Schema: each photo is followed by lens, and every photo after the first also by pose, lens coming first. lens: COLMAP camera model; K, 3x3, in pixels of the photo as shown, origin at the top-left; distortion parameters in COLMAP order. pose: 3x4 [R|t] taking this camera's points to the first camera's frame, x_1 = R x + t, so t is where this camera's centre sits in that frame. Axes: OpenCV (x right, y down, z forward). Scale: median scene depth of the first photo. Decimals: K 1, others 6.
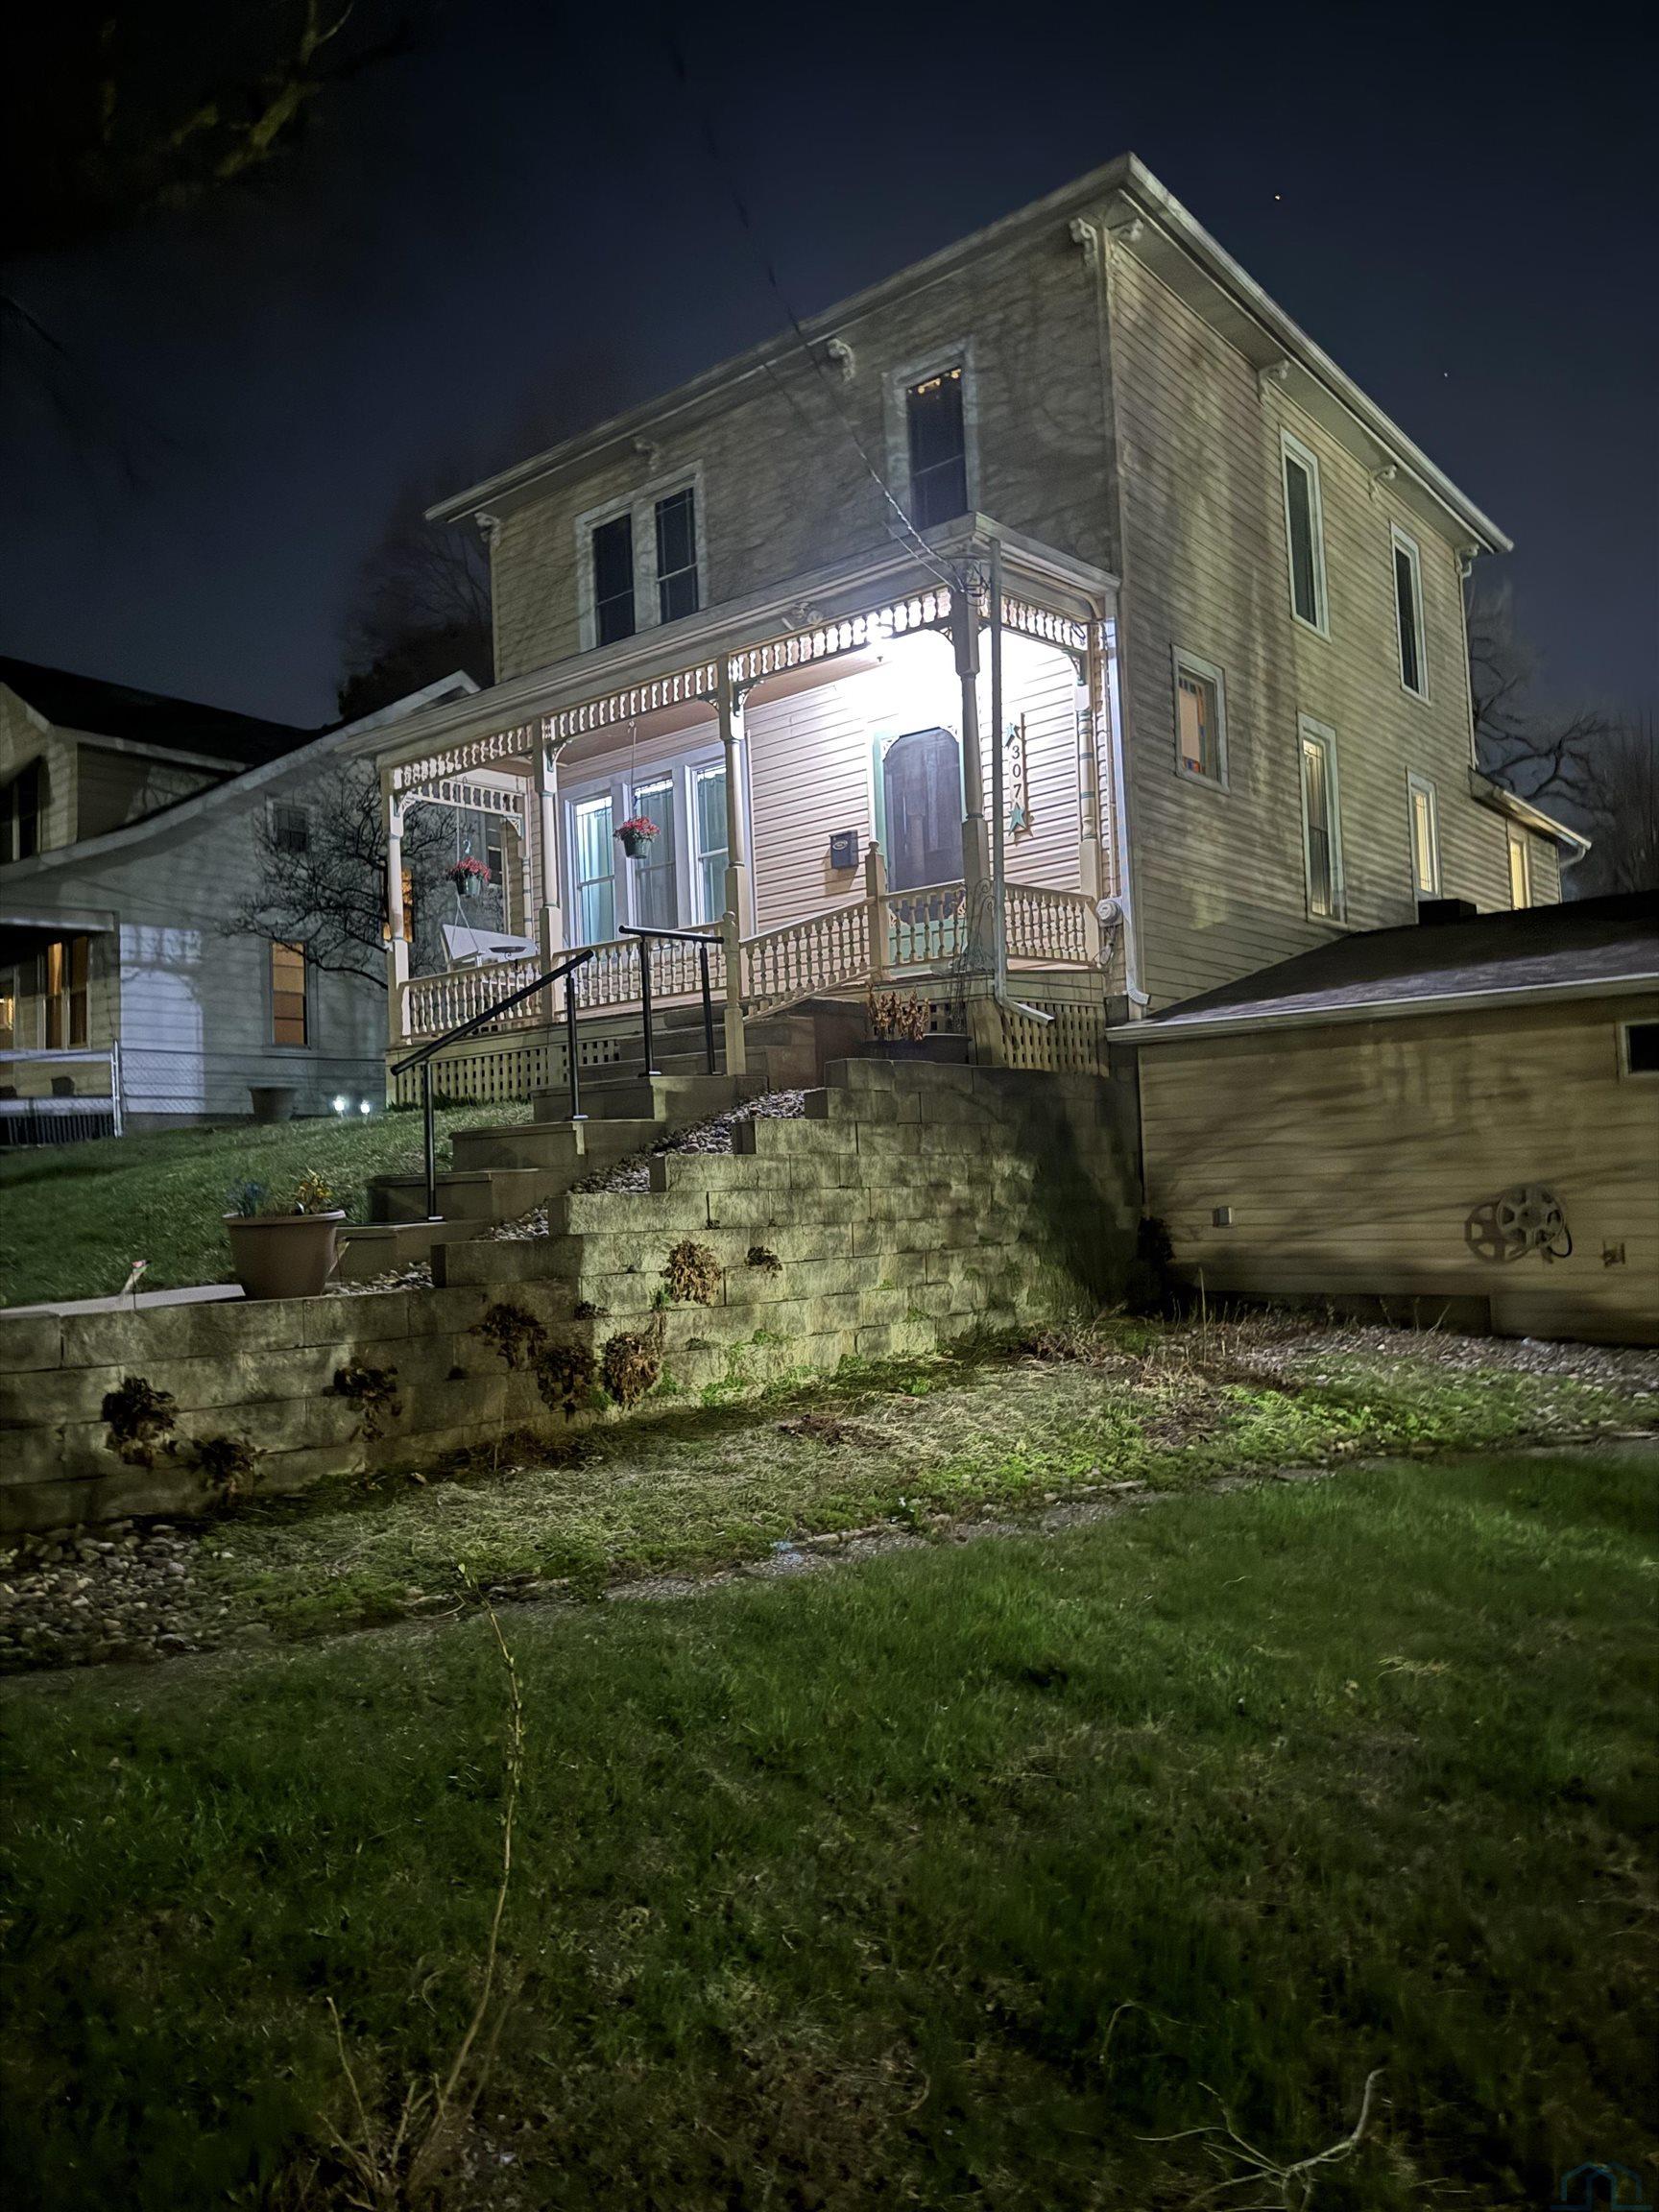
lens RADIAL K [[1520.9, 0, 828.2], [0, 1520.9, 1110.8], [0, 0, 1]] dist [0.026996, -0.000424]
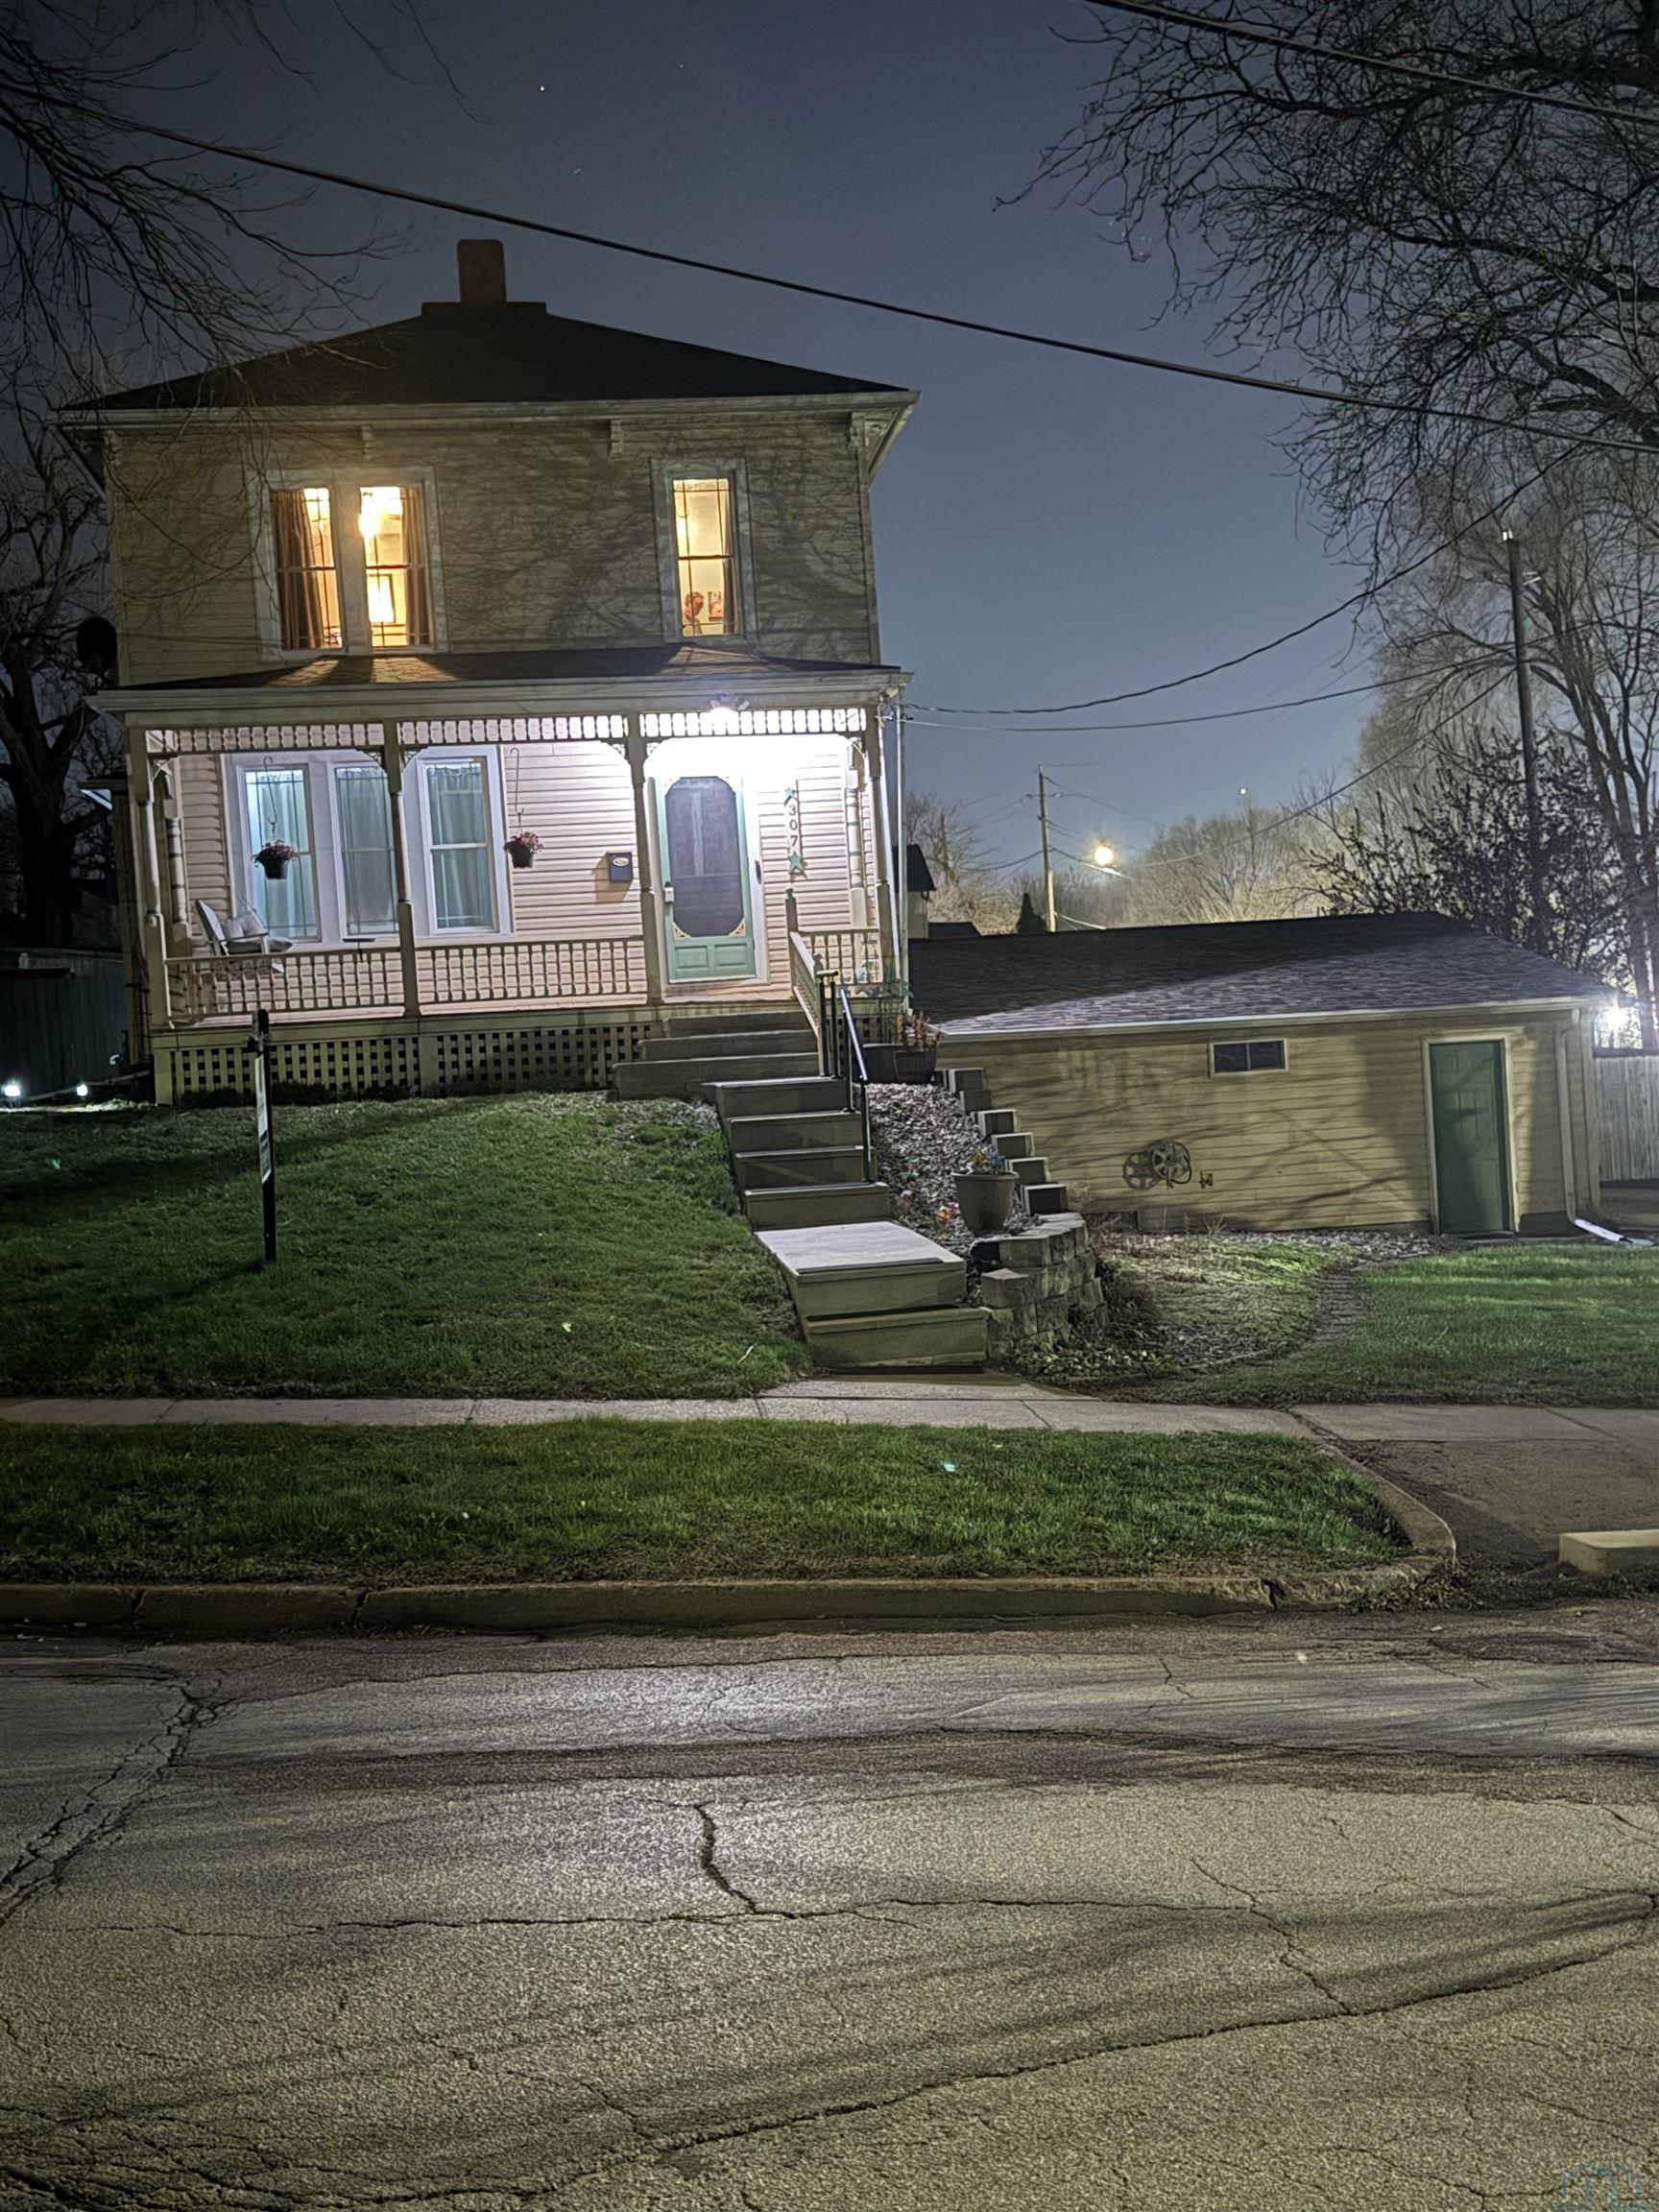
lens RADIAL K [[2336.8, 0, 831.5], [0, 2336.8, 1106.9], [0, 0, 1]] dist [-0.005440, 0.000000]
pose [[0.689924, -0.015507, 0.723715, -1.499039], [-0.007452, 0.999565, 0.028522, -0.052902], [-0.723843, -0.025071, 0.689509, -0.436810]]
